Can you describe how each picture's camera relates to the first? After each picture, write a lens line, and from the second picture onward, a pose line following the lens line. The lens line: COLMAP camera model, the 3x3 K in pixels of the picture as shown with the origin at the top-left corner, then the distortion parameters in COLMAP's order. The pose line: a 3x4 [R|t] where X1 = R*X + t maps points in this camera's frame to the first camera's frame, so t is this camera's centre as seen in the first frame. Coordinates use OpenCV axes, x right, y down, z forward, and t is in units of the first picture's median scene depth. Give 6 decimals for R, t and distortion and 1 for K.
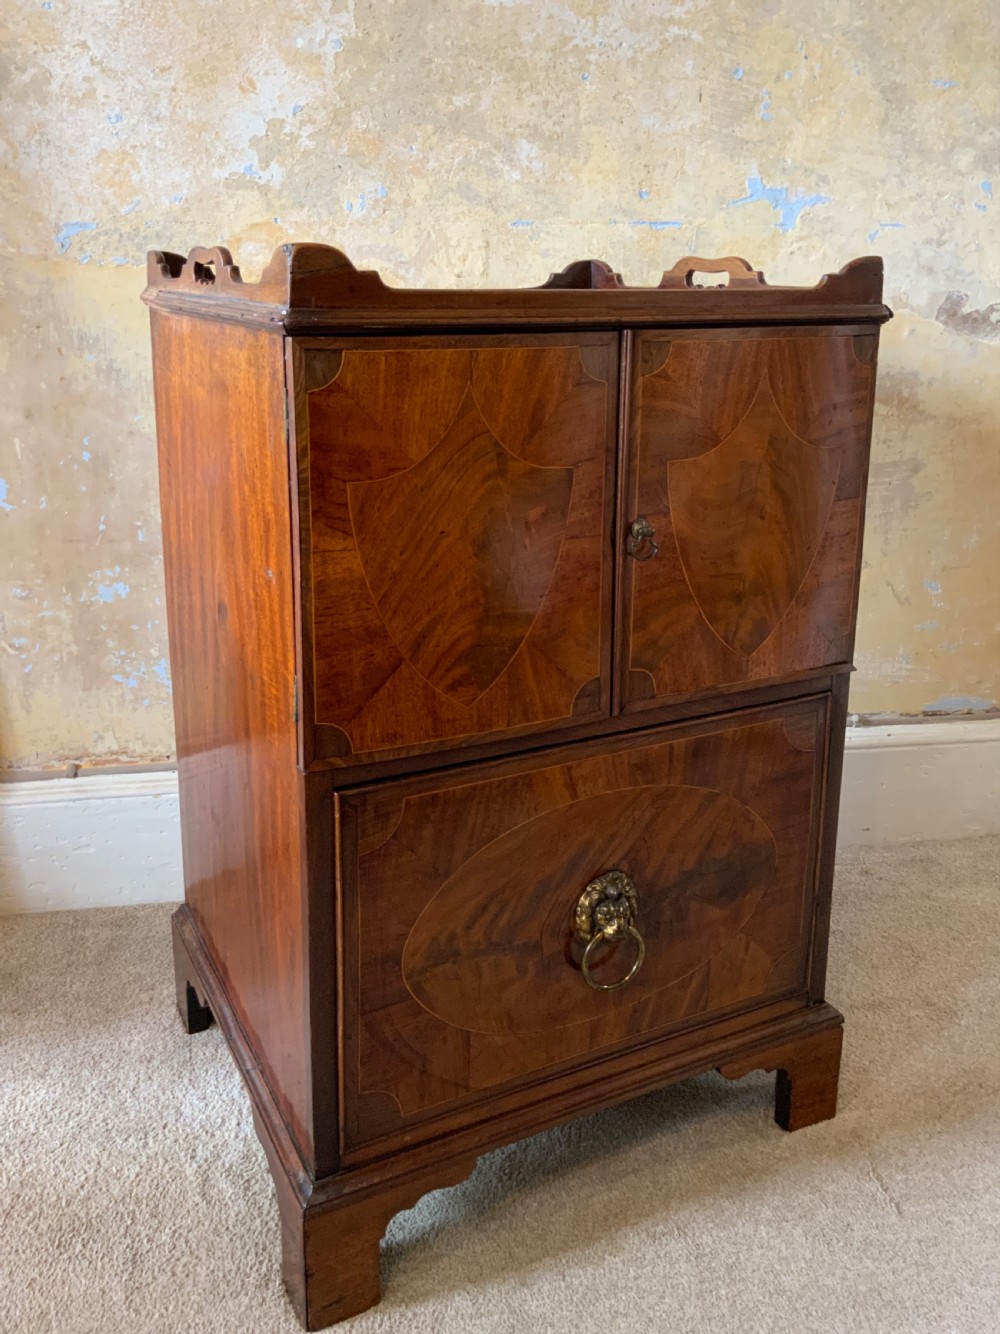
lens RADIAL K [[1211.5, 0, 505.2], [0, 1211.5, 543.2], [0, 0, 1]] dist [-0.021657, 0.010641]
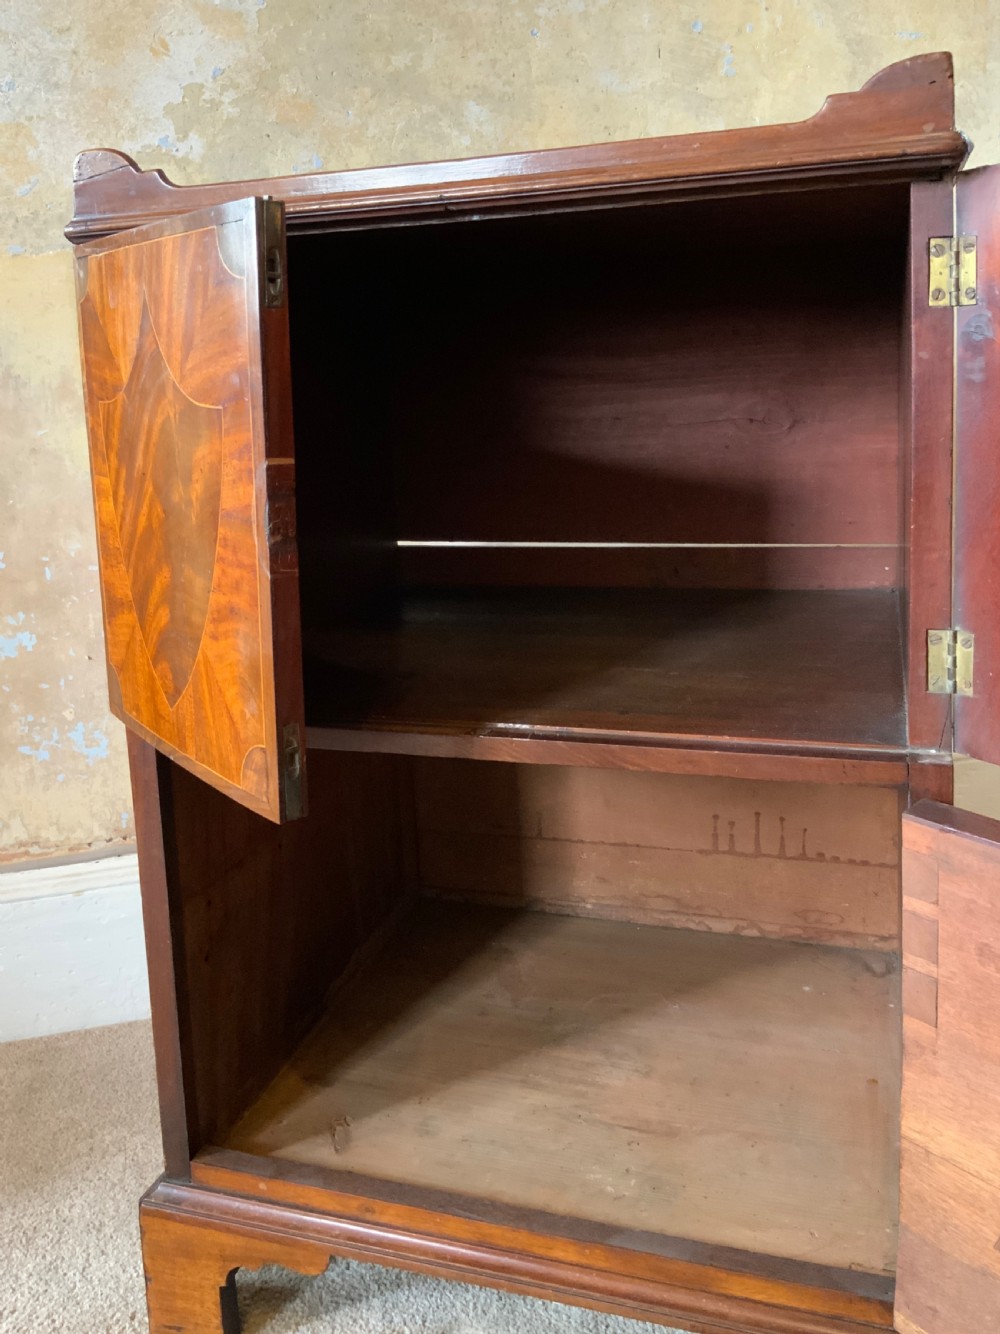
lens RADIAL K [[1245.5, 0, 473.2], [0, 1245.5, 498.4], [0, 0, 1]] dist [-0.026142, 0.003902]
pose [[0.994346, -0.063169, 0.085358, -0.083987], [0.072336, 0.991411, -0.108954, 0.059825], [-0.077743, 0.114512, 0.990375, 0.127461]]
